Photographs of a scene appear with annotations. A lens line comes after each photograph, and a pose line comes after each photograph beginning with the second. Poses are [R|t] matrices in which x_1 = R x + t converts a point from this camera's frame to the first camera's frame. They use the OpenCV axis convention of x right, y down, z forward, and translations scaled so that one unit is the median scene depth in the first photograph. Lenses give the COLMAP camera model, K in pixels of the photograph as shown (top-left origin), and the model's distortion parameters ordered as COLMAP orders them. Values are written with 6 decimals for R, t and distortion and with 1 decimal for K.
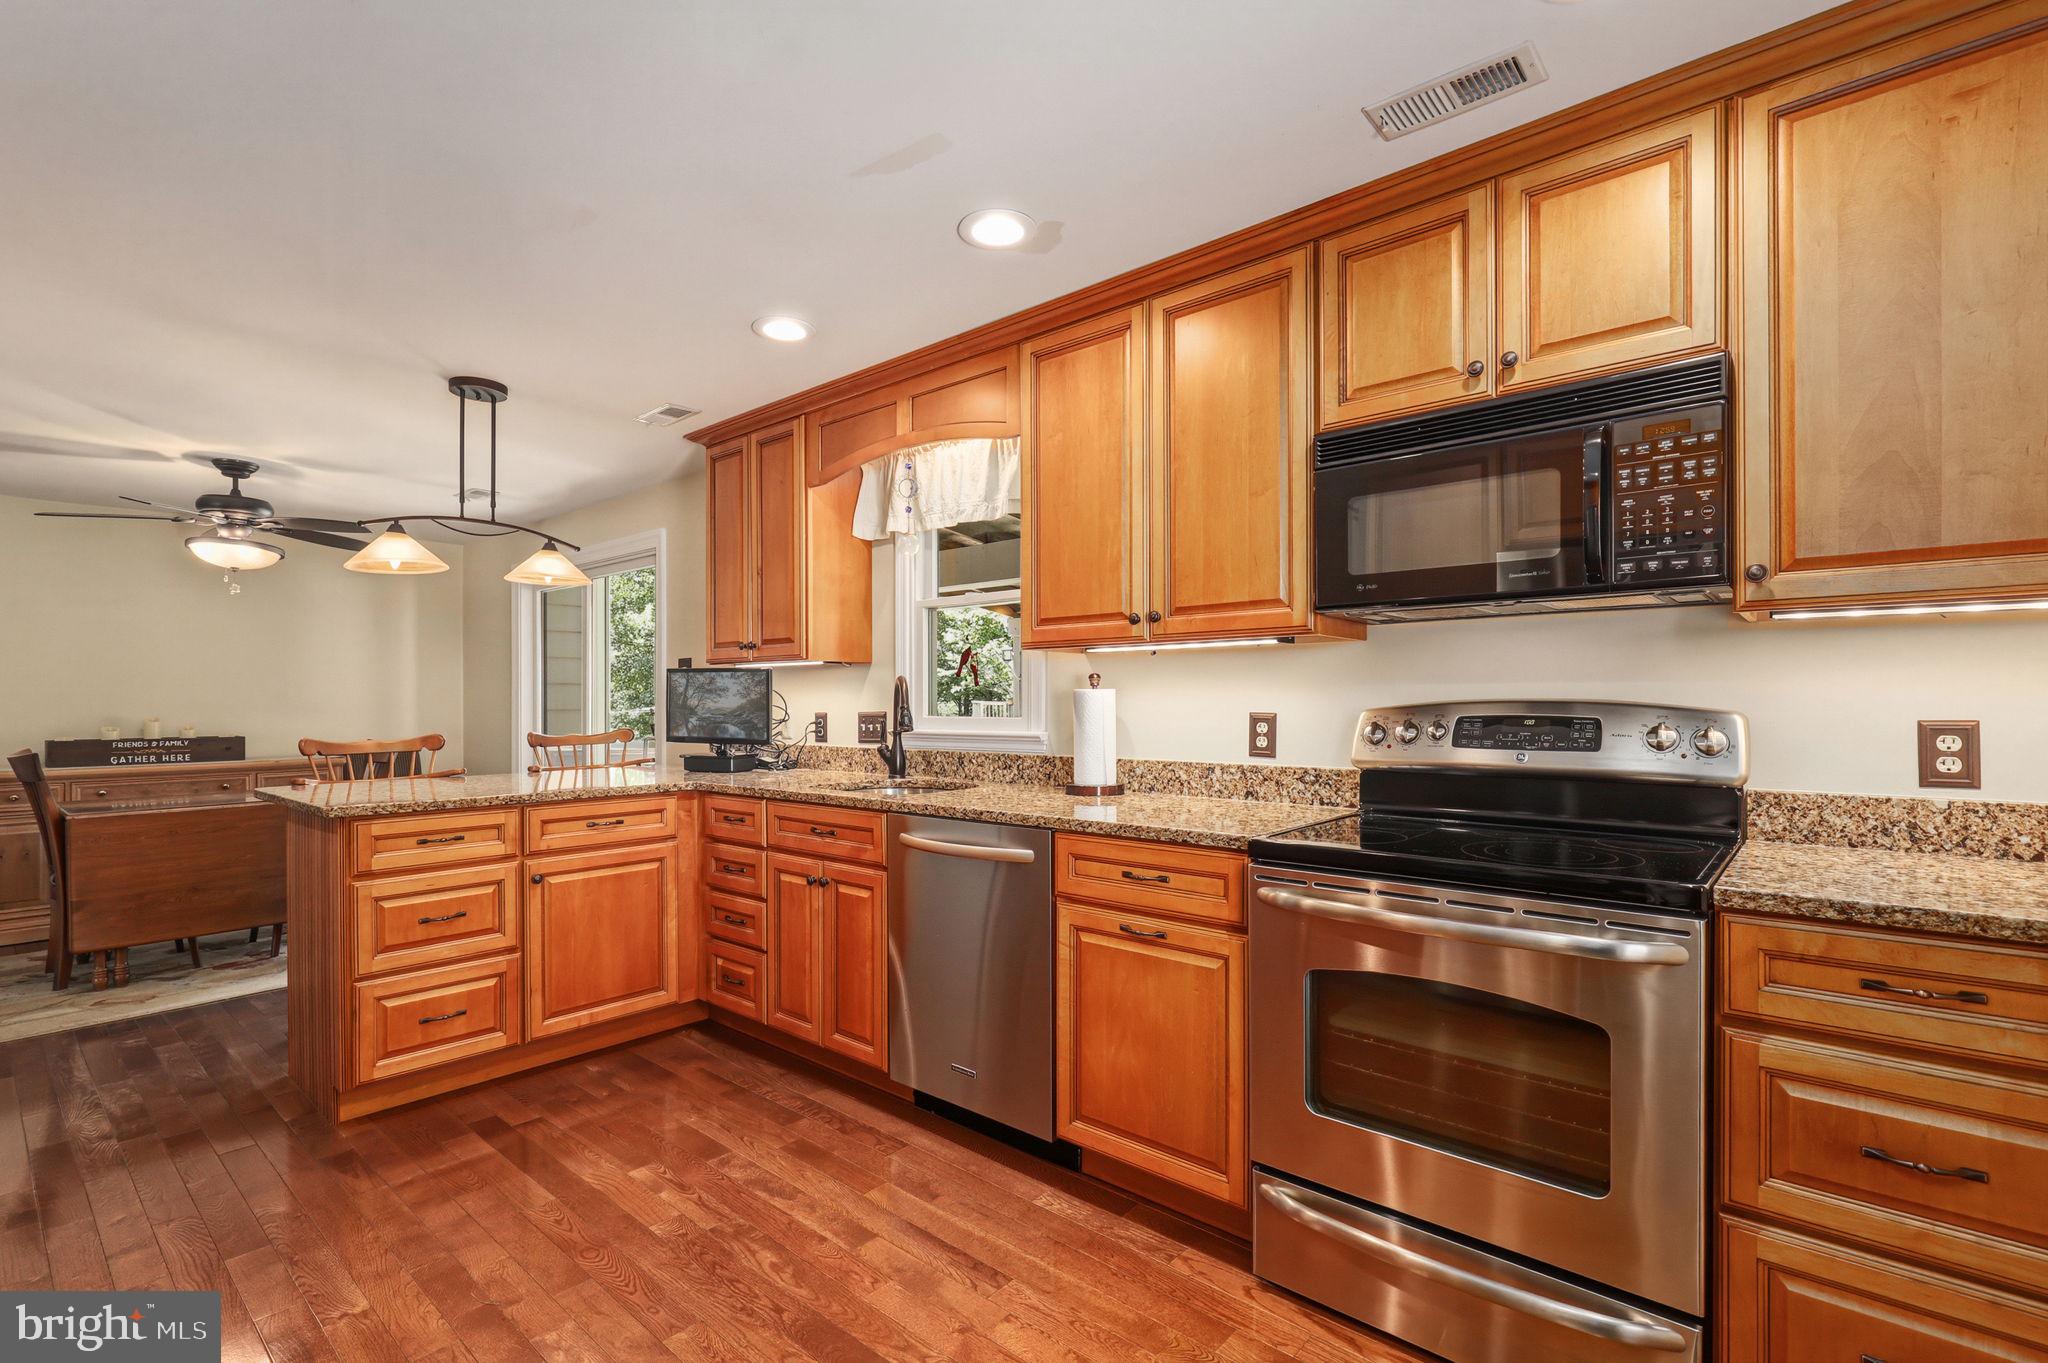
lens RADIAL K [[934.7, 0, 1015.3], [0, 934.7, 701.6], [0, 0, 1]] dist [0.000914, 0.000305]
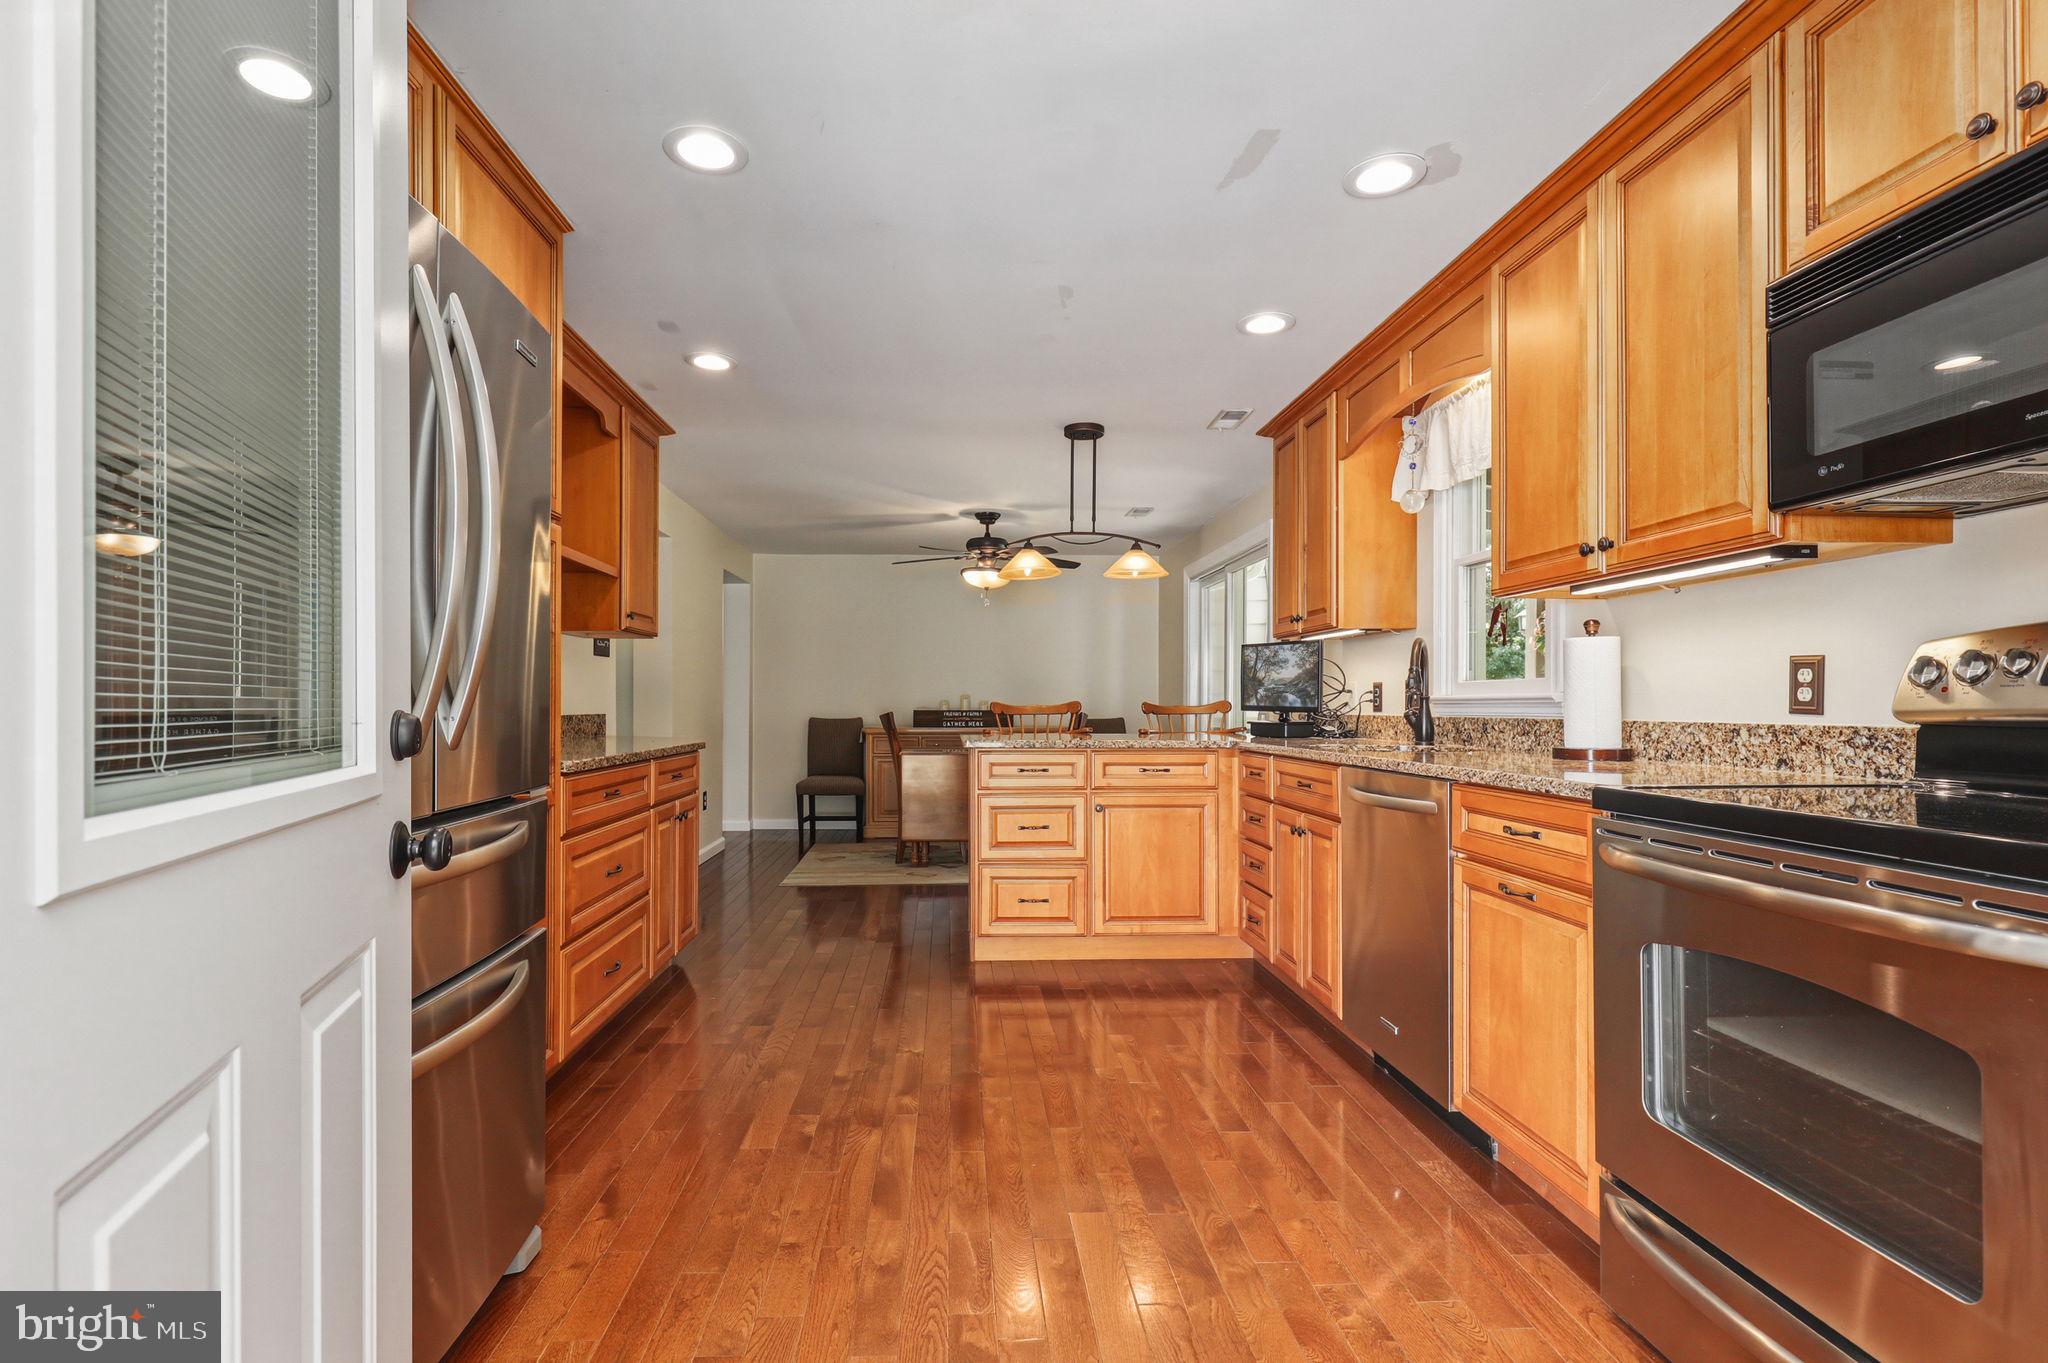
lens RADIAL K [[955.9, 0, 1003.3], [0, 955.9, 698.6], [0, 0, 1]] dist [-0.000548, 0.000186]
pose [[0.700128, -0.001425, -0.714015, 0.333306], [-0.001763, 0.999992, -0.003724, 0.046747], [0.714015, 0.003866, 0.700120, -0.001310]]
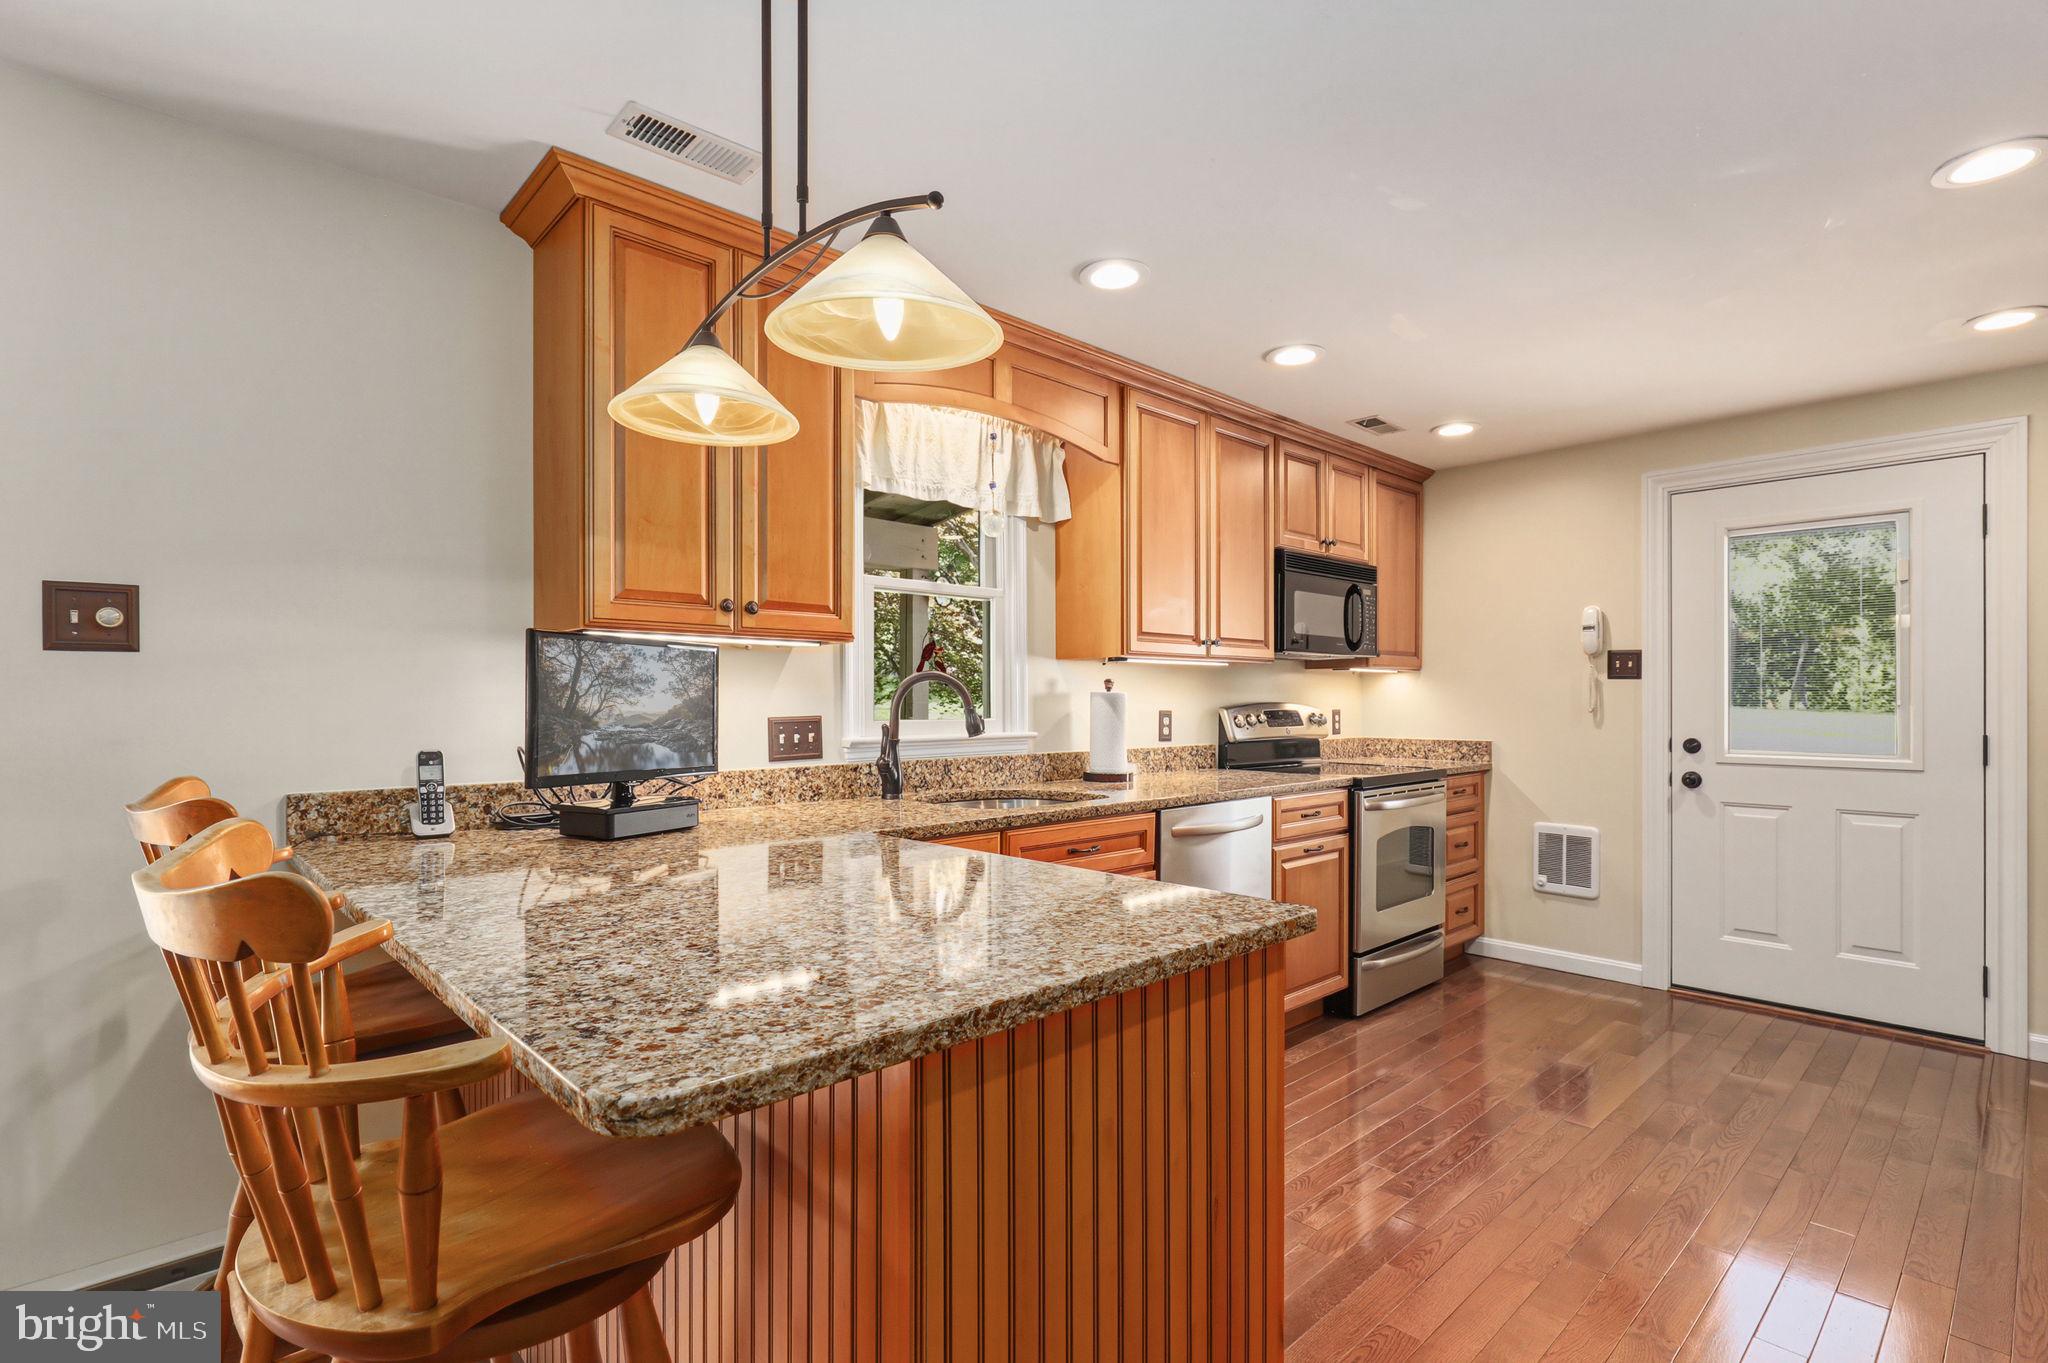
lens RADIAL K [[955.9, 0, 1023.2], [0, 955.9, 696.3], [0, 0, 1]] dist [-0.000548, 0.000186]
pose [[0.111552, 0.009022, 0.993718, -1.132721], [0.002164, 0.999954, -0.009321, 0.002925], [-0.993756, 0.003190, 0.111528, 0.971672]]
